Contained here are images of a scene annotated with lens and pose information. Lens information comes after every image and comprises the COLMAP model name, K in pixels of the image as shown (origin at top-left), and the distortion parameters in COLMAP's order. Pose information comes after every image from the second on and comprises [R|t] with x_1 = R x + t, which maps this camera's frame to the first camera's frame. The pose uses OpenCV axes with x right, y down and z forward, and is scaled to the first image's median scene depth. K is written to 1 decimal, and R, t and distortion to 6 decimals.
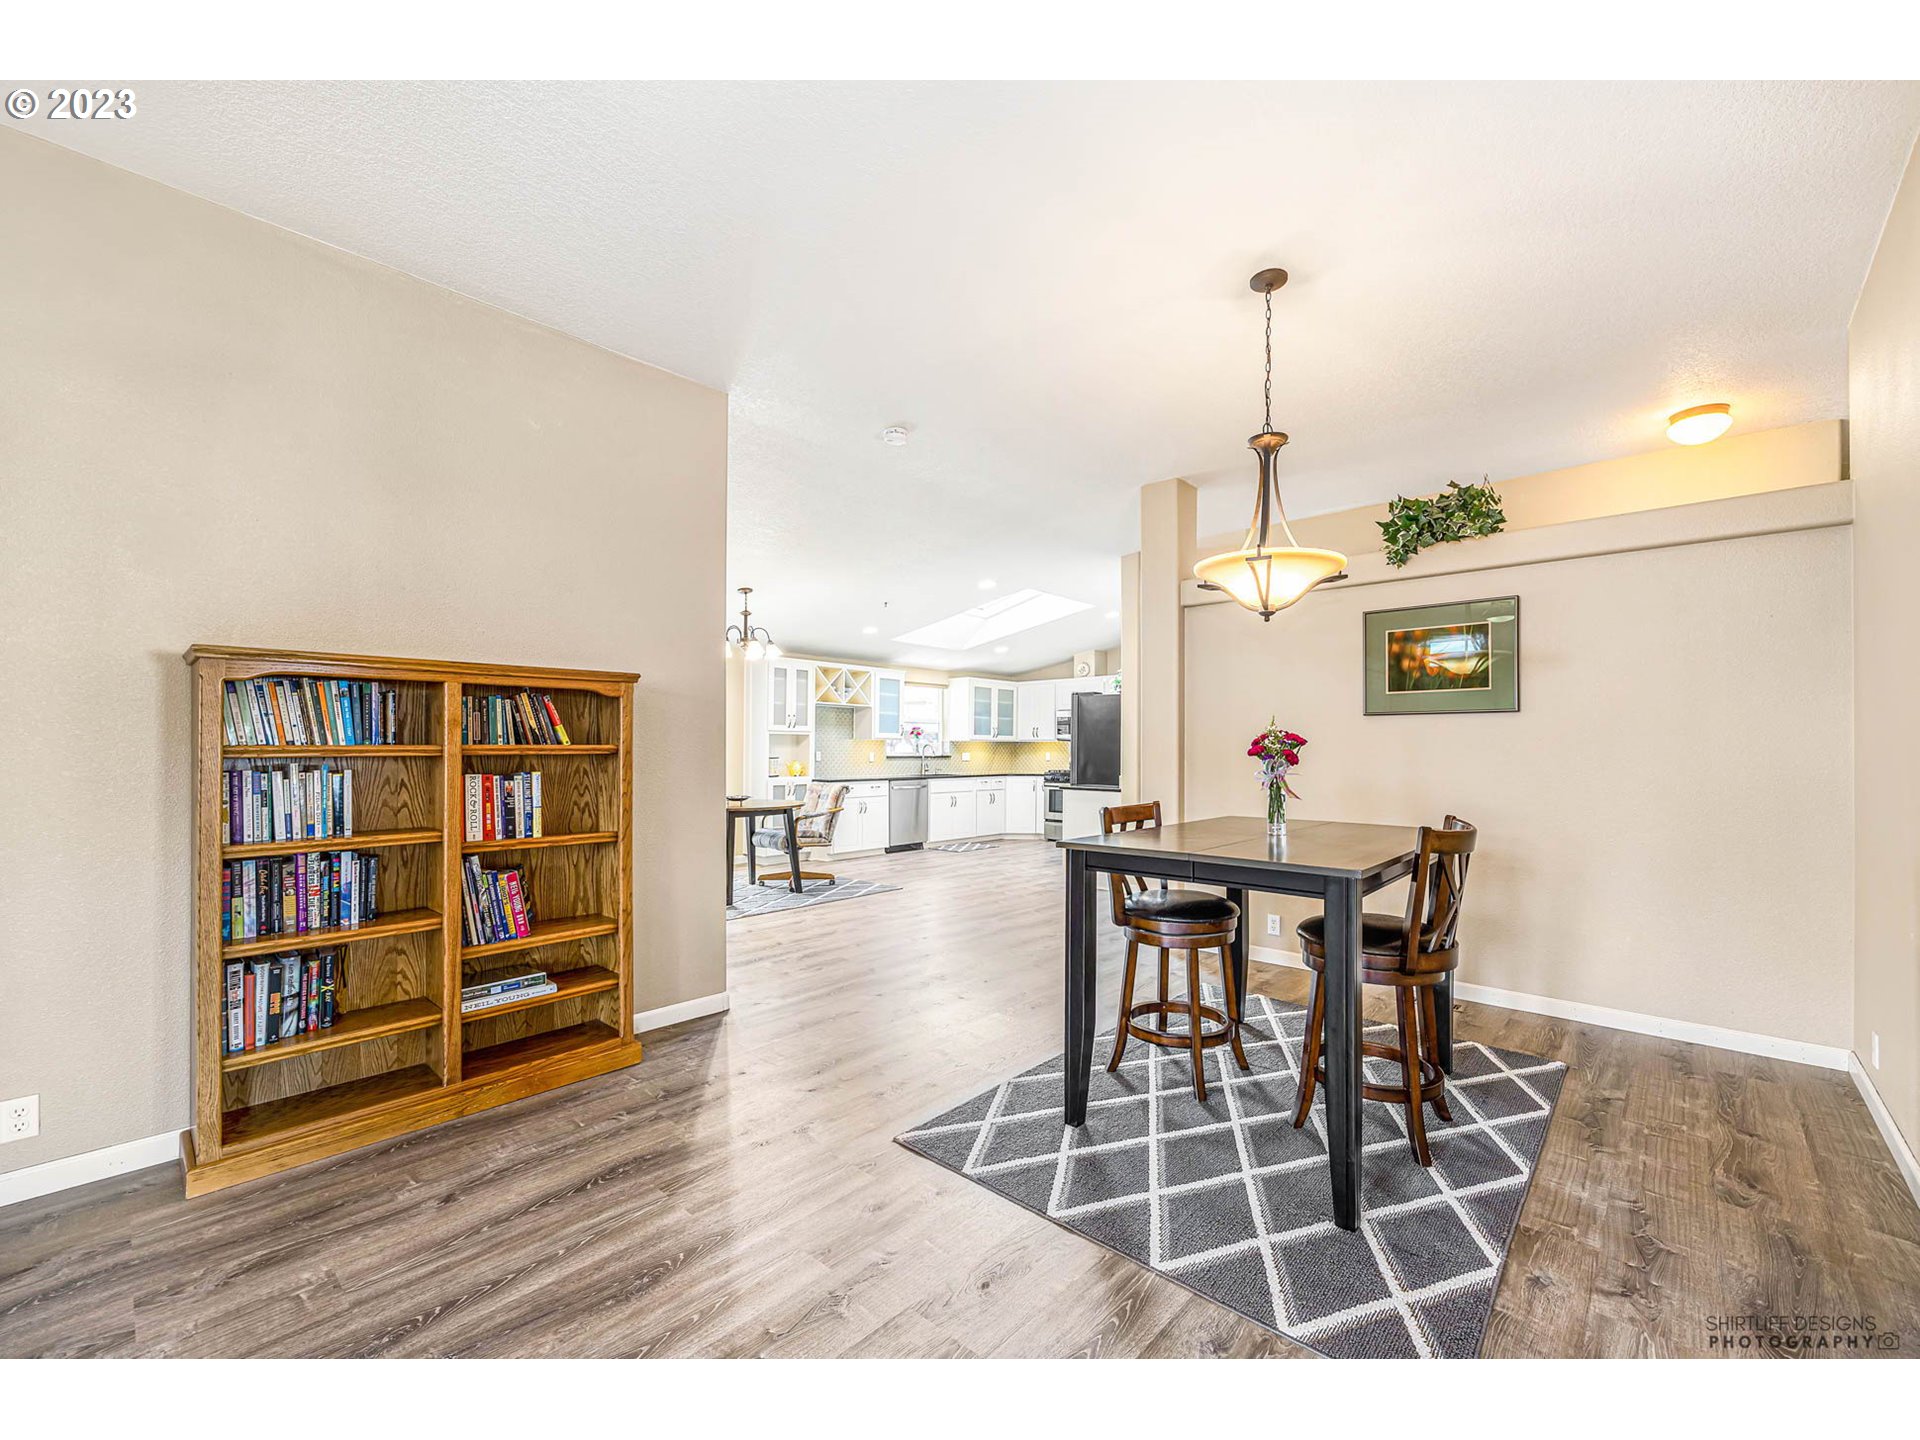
lens RADIAL K [[798.5, 0, 986.0], [0, 798.5, 740.9], [0, 0, 1]] dist [-0.000100, 0.000006]
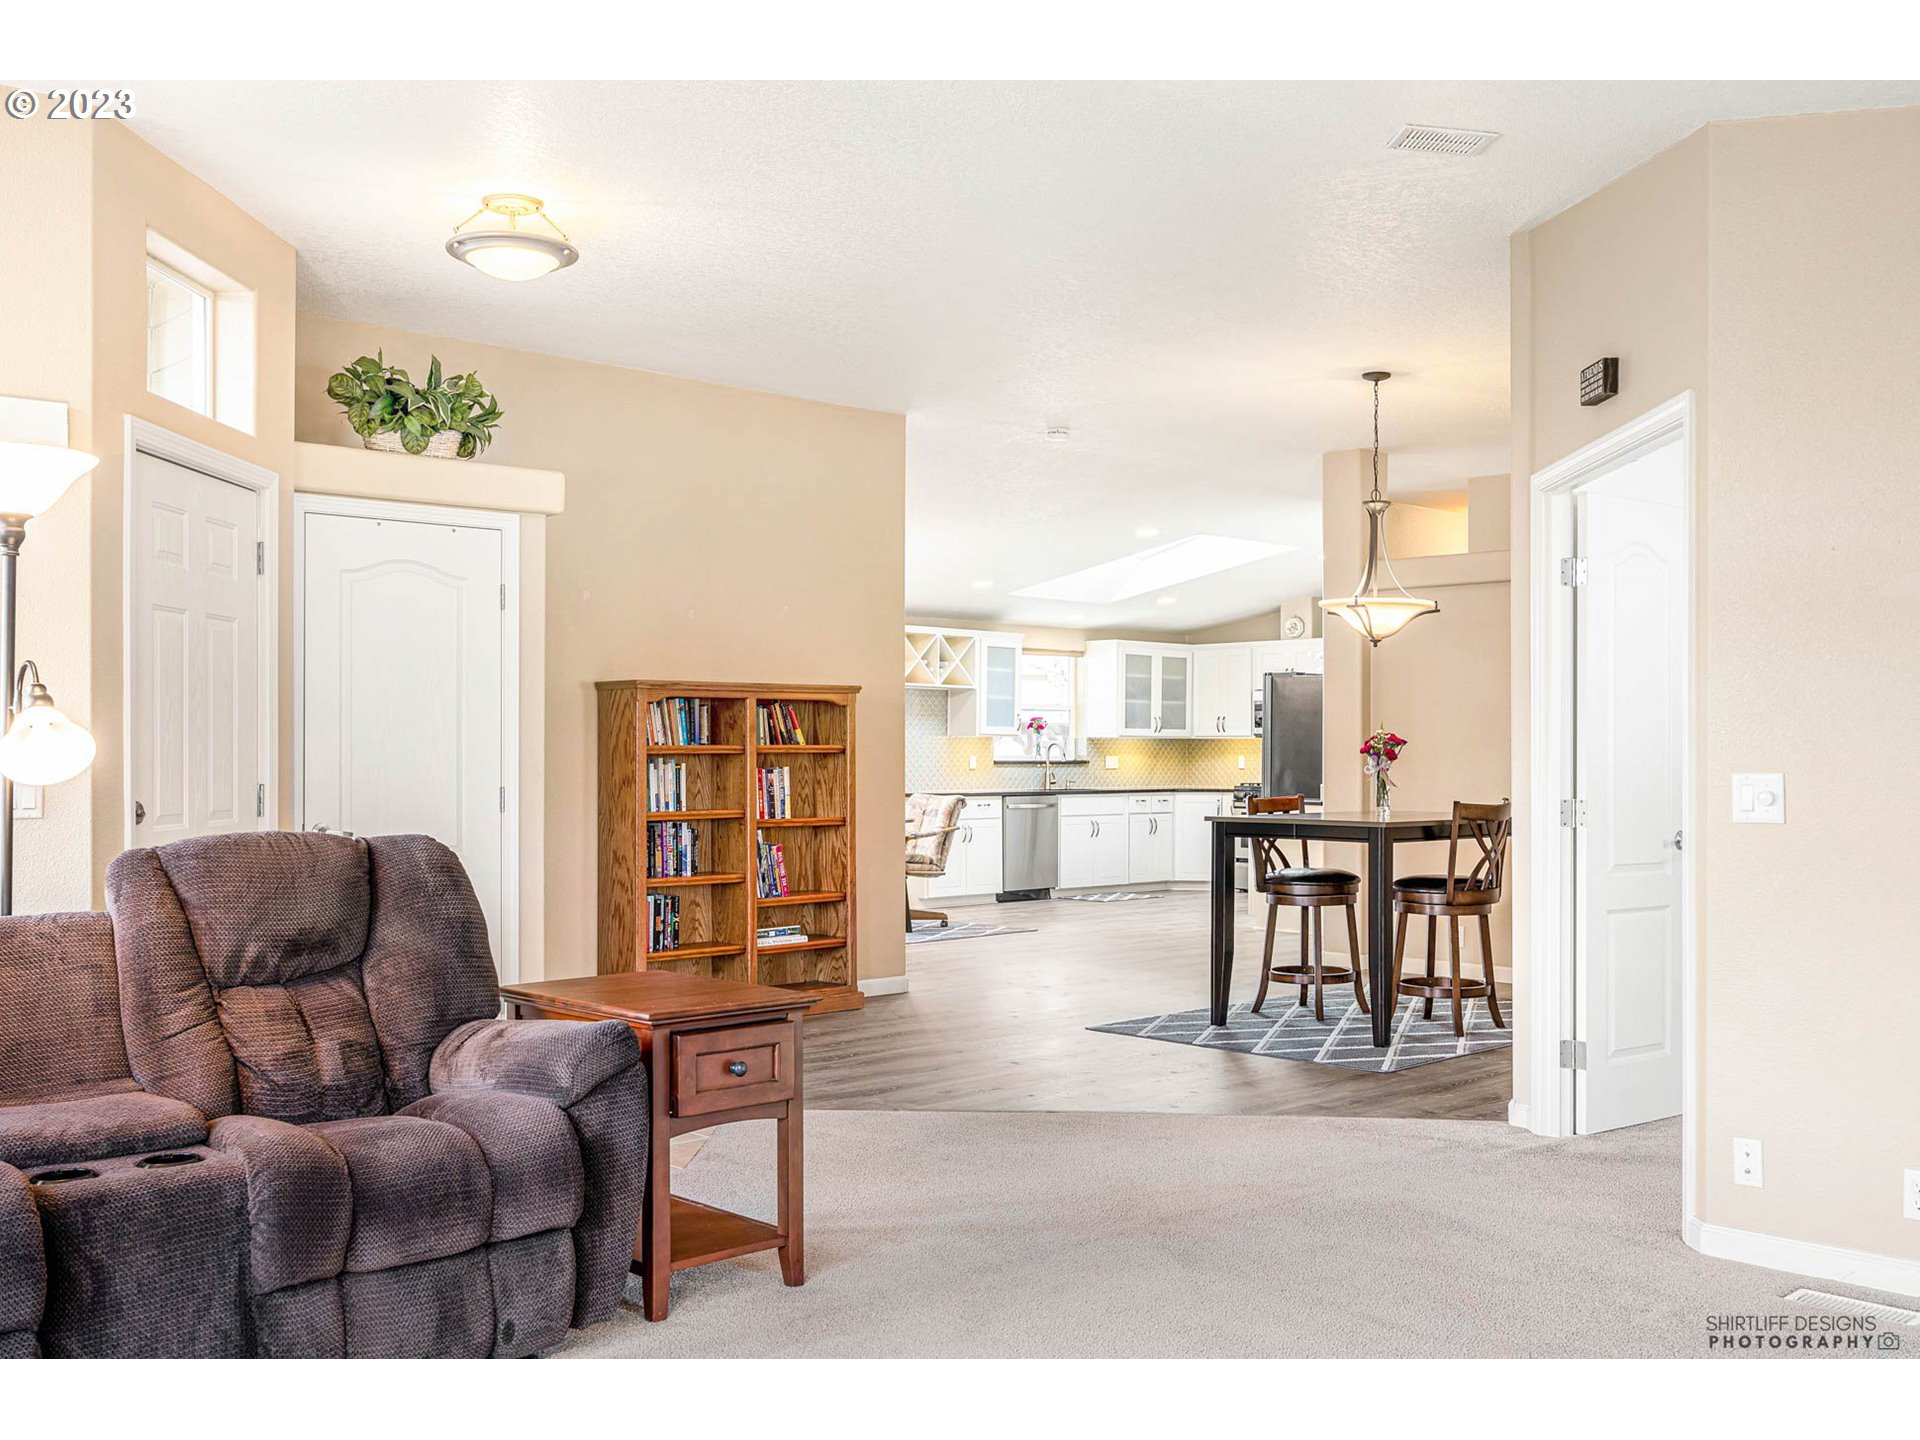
lens RADIAL K [[1865.3, 0, 960.0], [0, 1865.3, 720.0], [0, 0, 1]] dist [-0.021667, -0.001874]
pose [[0.995670, -0.001154, -0.092956, -0.025456], [0.000470, 0.999973, -0.007373, -0.011677], [0.092962, 0.007298, 0.995643, -1.792489]]
